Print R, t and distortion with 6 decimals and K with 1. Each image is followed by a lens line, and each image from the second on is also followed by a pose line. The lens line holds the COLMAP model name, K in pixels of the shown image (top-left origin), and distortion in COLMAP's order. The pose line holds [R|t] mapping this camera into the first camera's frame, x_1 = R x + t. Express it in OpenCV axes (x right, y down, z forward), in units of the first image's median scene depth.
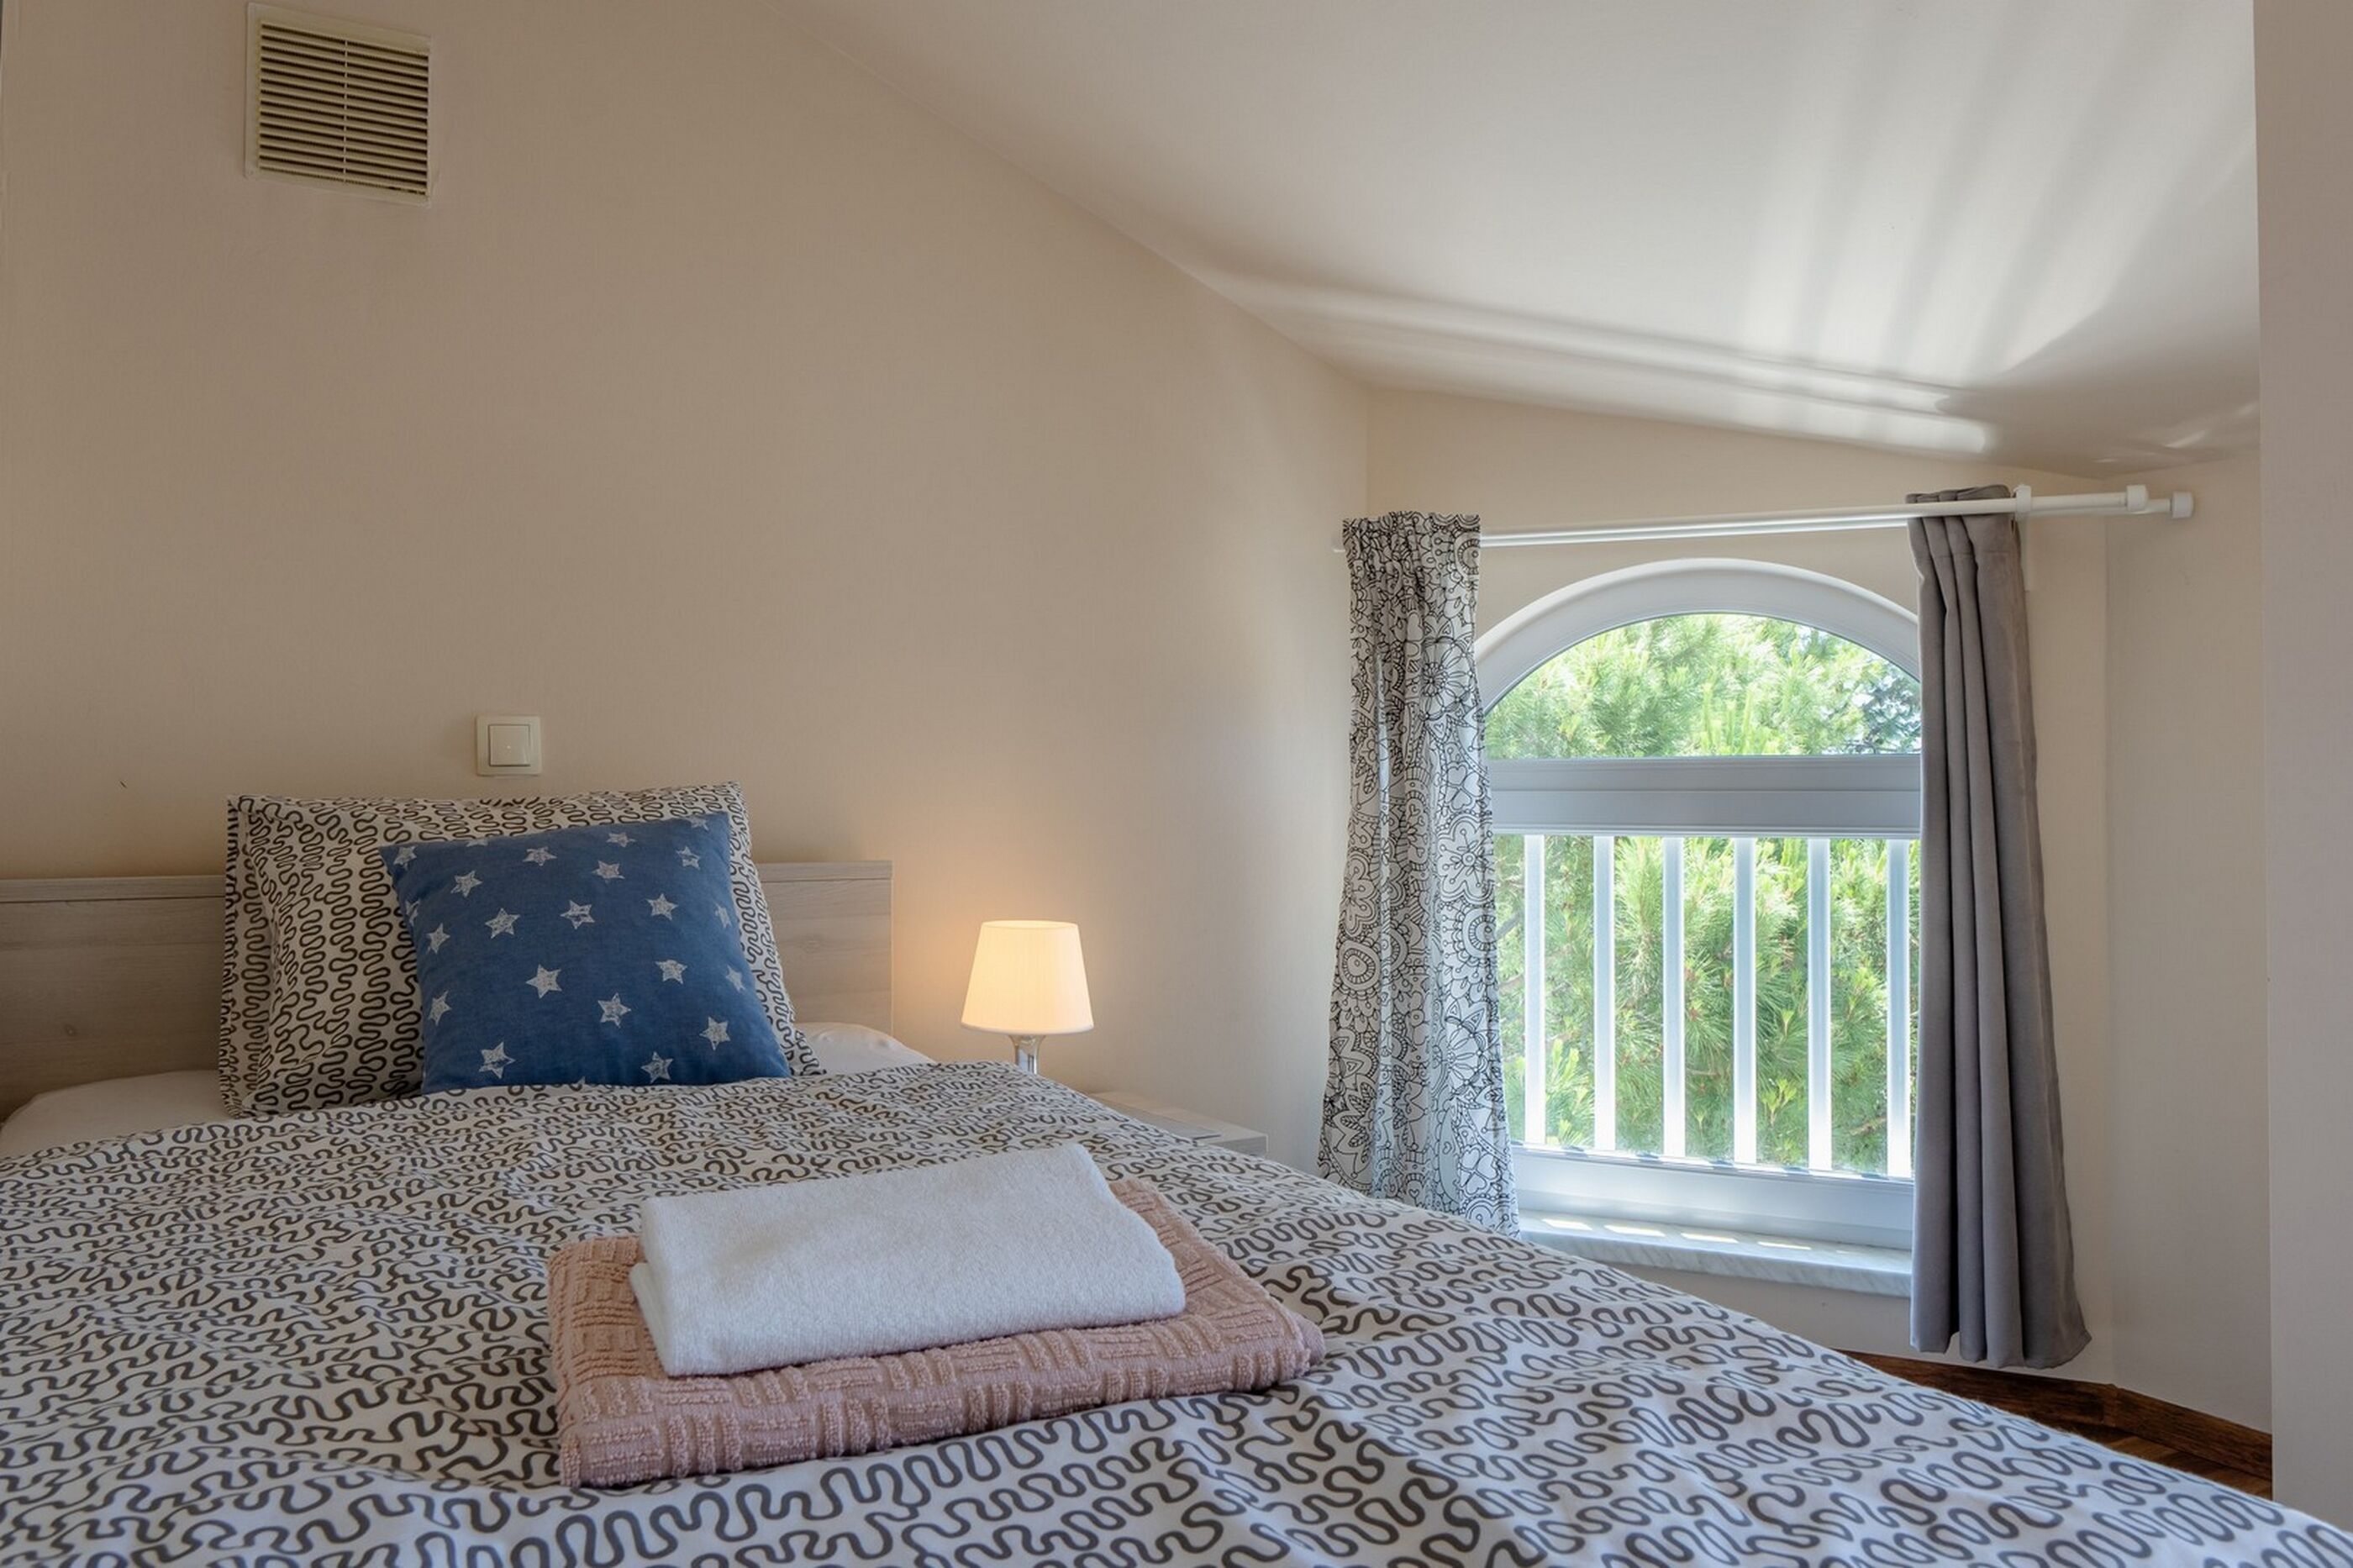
lens RADIAL K [[1681.9, 0, 1156.5], [0, 1681.9, 768.8], [0, 0, 1]] dist [-0.003775, 0.000592]
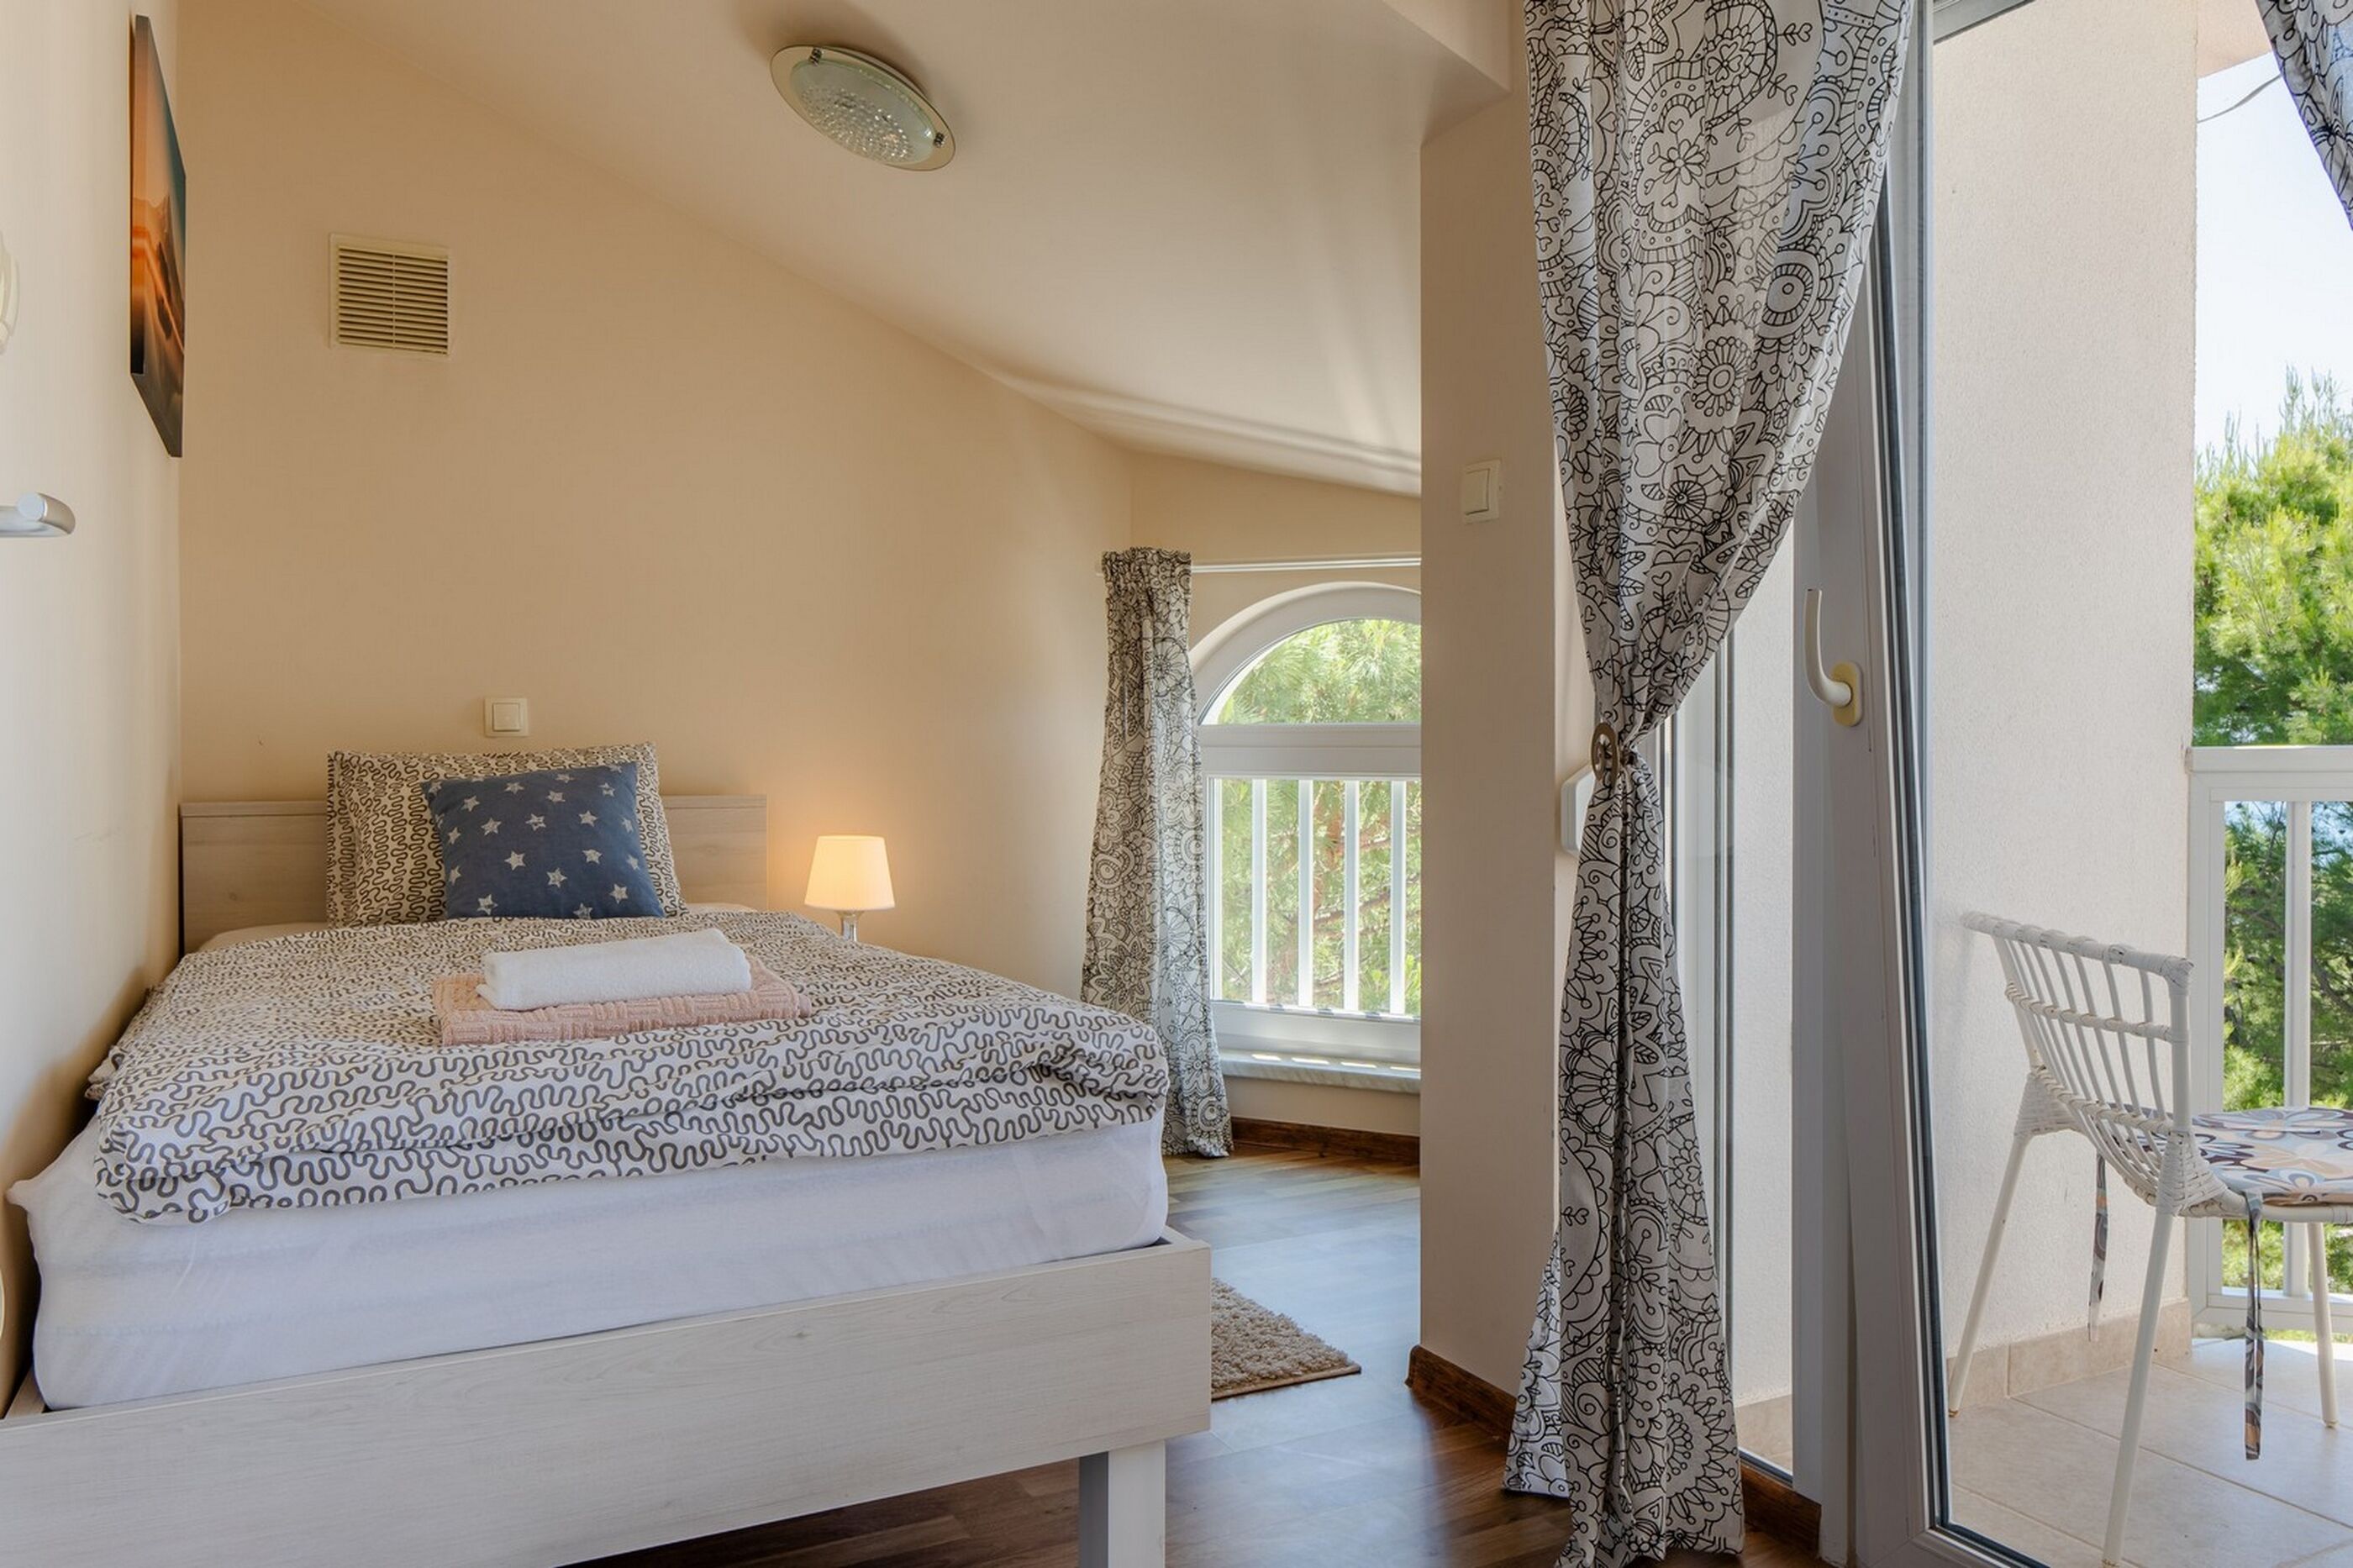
lens RADIAL K [[1681.9, 0, 1156.5], [0, 1681.9, 768.8], [0, 0, 1]] dist [-0.003775, 0.000592]
pose [[0.999616, 0.001254, -0.027699, 0.266088], [-0.000432, 0.999560, 0.029652, -0.014046], [0.027724, -0.029629, 0.999176, -0.546297]]
